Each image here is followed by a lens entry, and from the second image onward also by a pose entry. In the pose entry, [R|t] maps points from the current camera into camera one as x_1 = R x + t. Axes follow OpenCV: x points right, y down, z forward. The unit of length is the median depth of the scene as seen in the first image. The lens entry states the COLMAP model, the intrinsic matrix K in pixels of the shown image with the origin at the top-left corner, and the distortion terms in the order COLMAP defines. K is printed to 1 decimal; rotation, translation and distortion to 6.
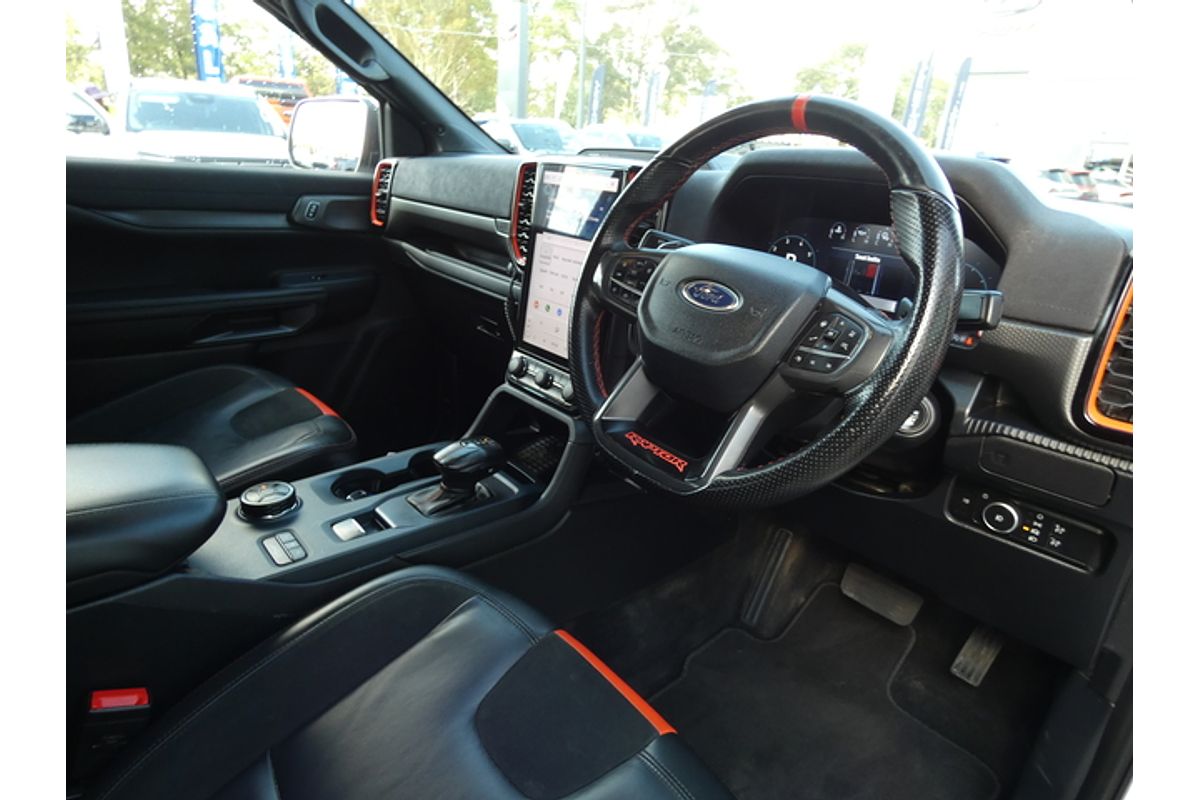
lens RADIAL K [[652.7, 0, 602.8], [0, 652.7, 401.5], [0, 0, 1]] dist [-0.005100, -0.002742]
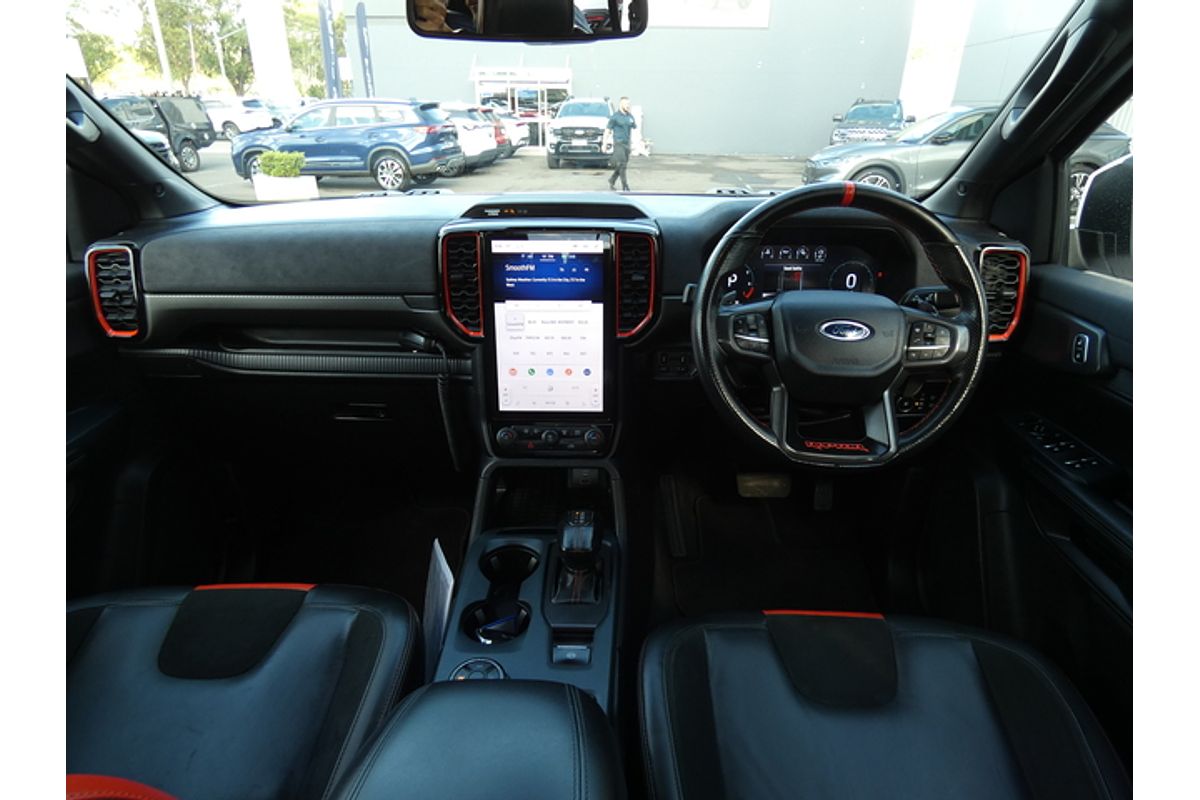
lens RADIAL K [[652.7, 0, 602.8], [0, 652.7, 401.5], [0, 0, 1]] dist [-0.005100, -0.002742]
pose [[0.674572, -0.354361, 0.647597, -0.675278], [0.300139, 0.933128, 0.197960, -0.264855], [-0.674440, 0.060831, 0.735819, 0.182151]]
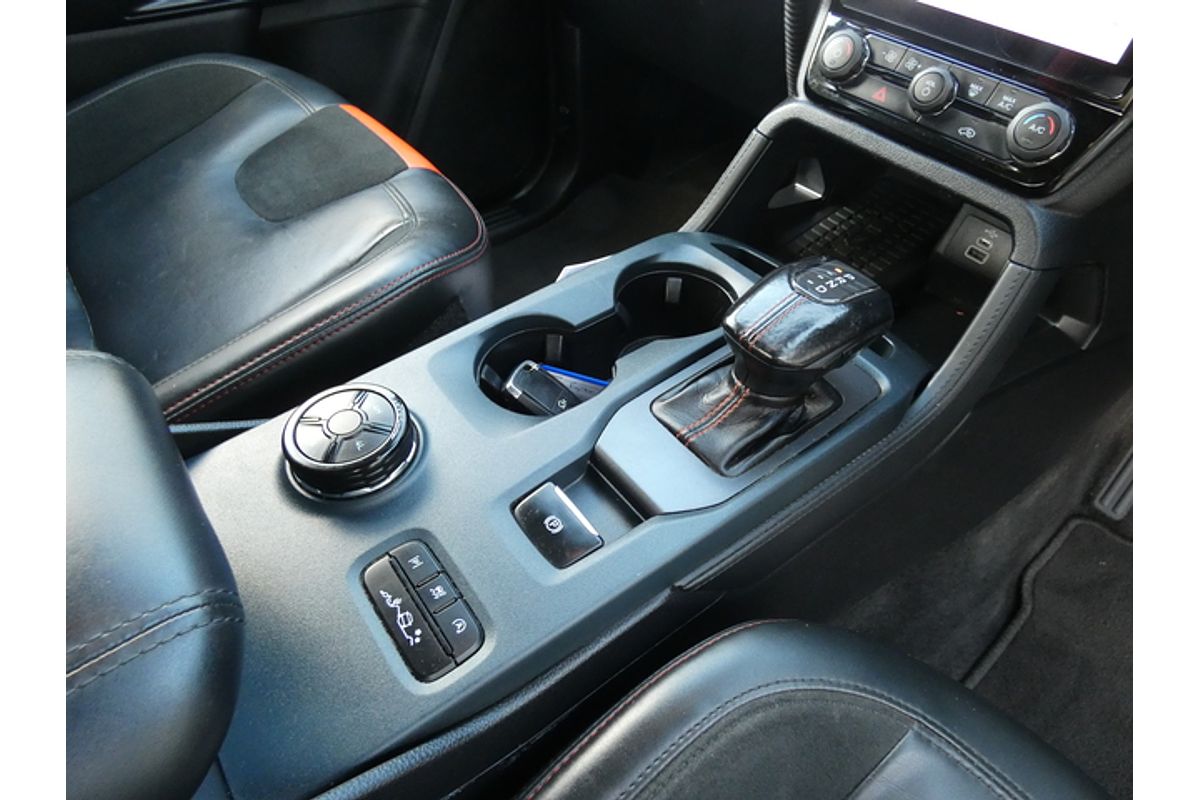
lens RADIAL K [[652.7, 0, 602.8], [0, 652.7, 401.5], [0, 0, 1]] dist [-0.005100, -0.002742]
pose [[0.997629, 0.023736, -0.064604, -0.265566], [0.006773, 0.900239, 0.435343, -0.039543], [0.068493, -0.434748, 0.897944, 0.527350]]
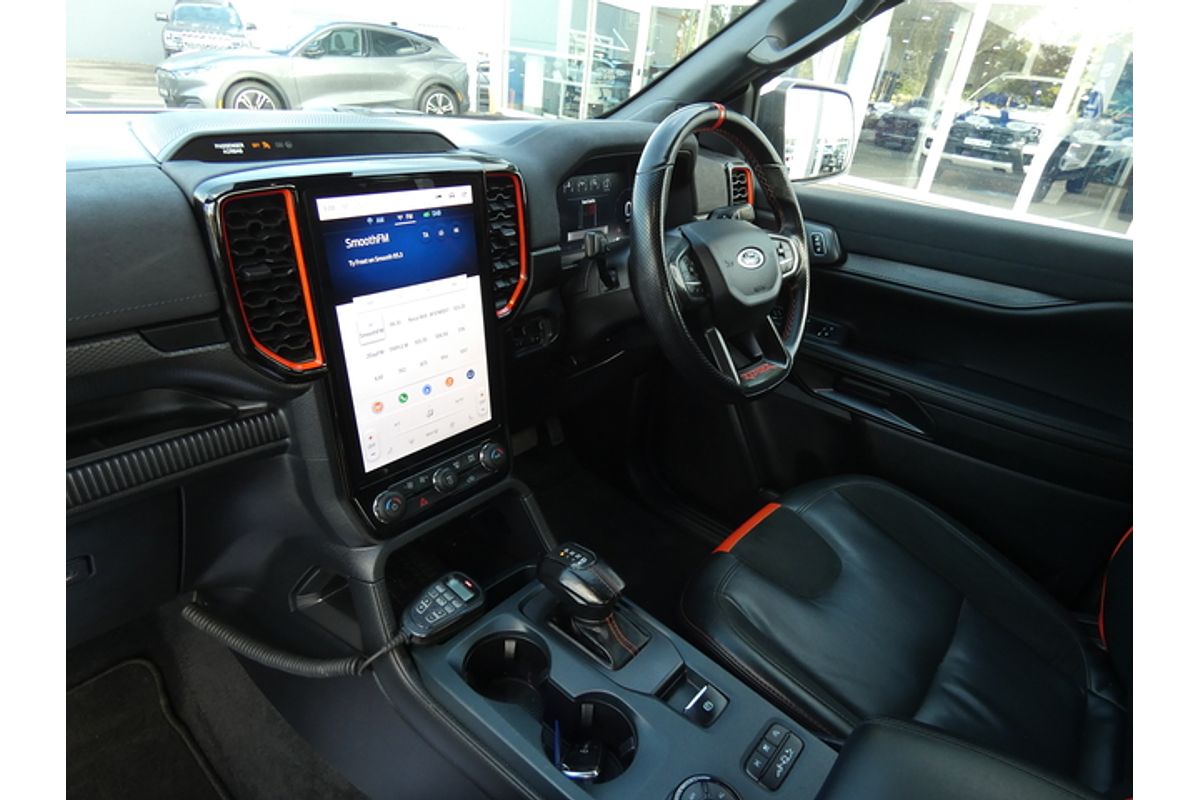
lens RADIAL K [[652.7, 0, 602.8], [0, 652.7, 401.5], [0, 0, 1]] dist [-0.005100, -0.002742]
pose [[-0.154236, -0.524879, 0.837086, -0.664890], [0.251529, 0.798452, 0.546999, -0.446859], [-0.955481, 0.294918, 0.008873, 0.794079]]
